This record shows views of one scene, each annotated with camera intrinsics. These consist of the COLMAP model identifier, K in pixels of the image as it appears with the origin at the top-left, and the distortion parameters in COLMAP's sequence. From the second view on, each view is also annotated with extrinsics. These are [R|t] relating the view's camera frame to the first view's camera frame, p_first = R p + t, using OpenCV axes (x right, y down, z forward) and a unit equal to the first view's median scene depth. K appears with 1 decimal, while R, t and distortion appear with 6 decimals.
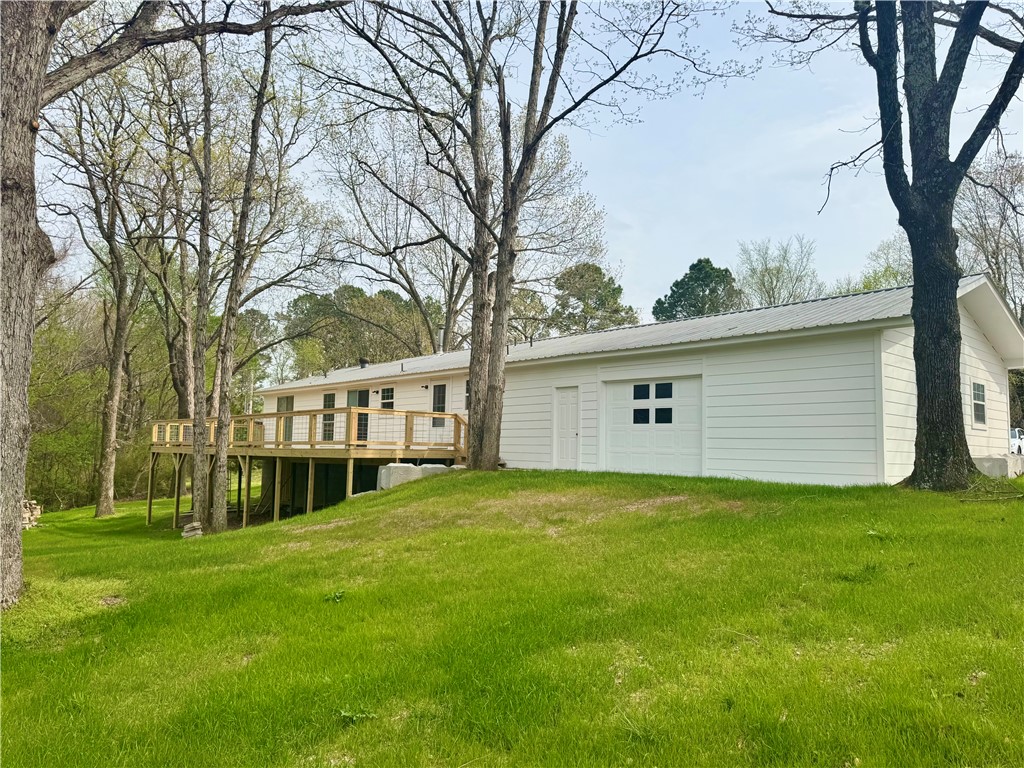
lens RADIAL K [[722.2, 0, 512.2], [0, 722.2, 369.5], [0, 0, 1]] dist [0.110186, 0.000906]
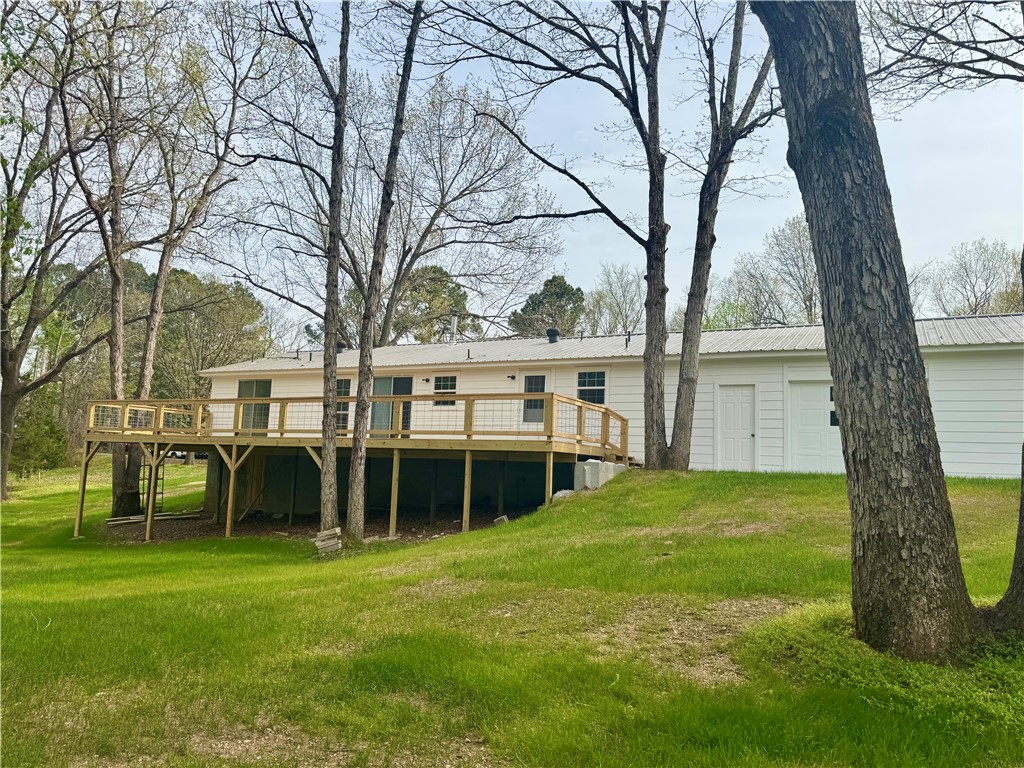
lens RADIAL K [[709.9, 0, 512.0], [0, 709.9, 384.0], [0, 0, 1]] dist [0.072575, -0.000979]
pose [[0.931283, 0.060203, 0.359289, -0.501405], [-0.062277, 0.998042, -0.005810, 0.043362], [-0.358935, -0.016965, 0.933208, 0.207138]]
